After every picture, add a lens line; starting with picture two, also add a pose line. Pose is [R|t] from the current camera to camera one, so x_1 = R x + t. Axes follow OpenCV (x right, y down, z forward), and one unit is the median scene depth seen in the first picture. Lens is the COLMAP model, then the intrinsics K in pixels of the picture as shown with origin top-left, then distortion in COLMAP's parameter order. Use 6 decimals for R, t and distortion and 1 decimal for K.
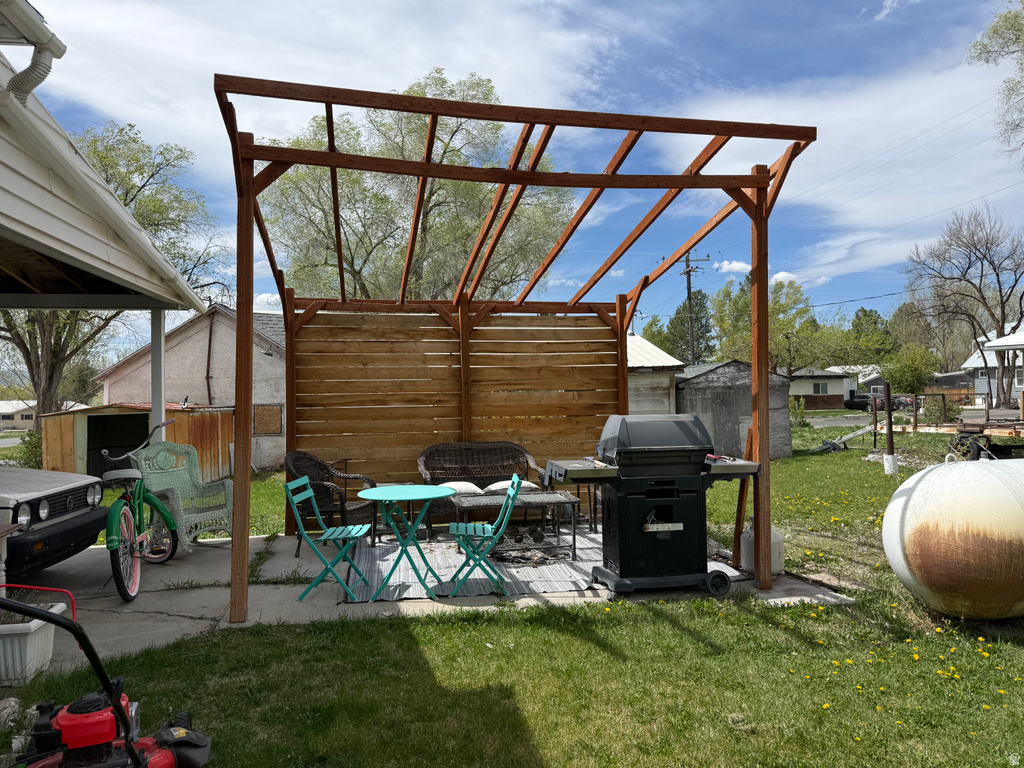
lens RADIAL K [[716.8, 0, 512.1], [0, 716.8, 381.9], [0, 0, 1]] dist [-0.002243, 0.000725]
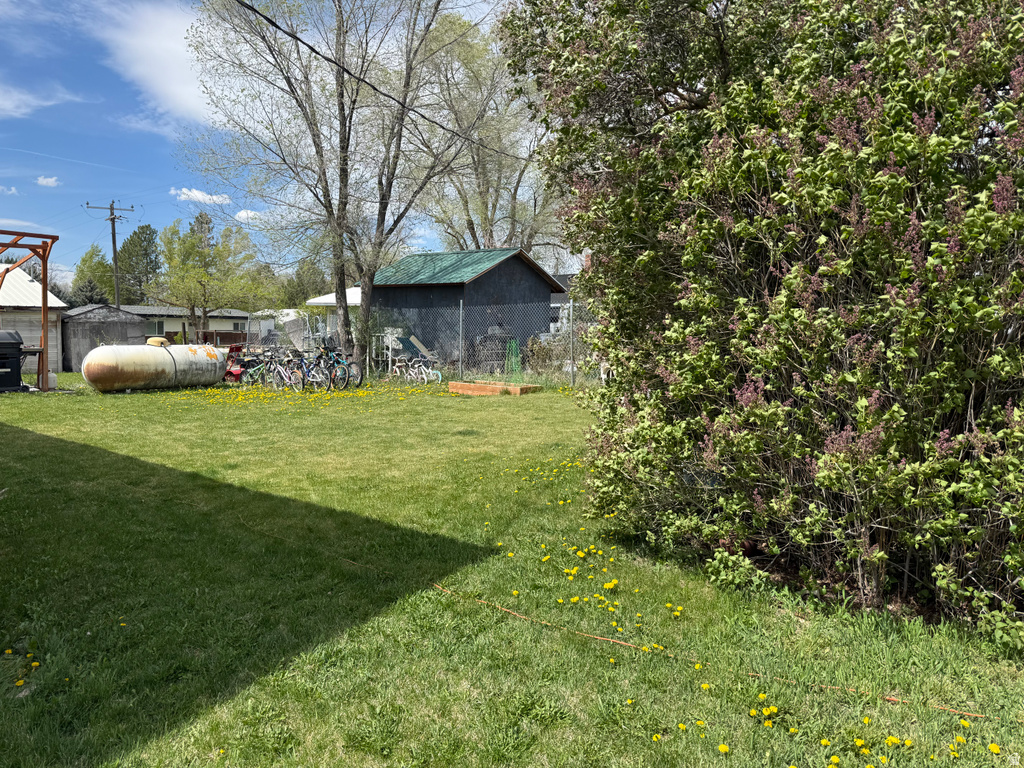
lens RADIAL K [[716.8, 0, 513.2], [0, 716.8, 382.4], [0, 0, 1]] dist [-0.002243, 0.000725]
pose [[0.759879, -0.021121, 0.649721, -0.010149], [-0.034984, 0.996695, 0.073315, -0.002838], [-0.649122, -0.078440, 0.756629, -0.268656]]
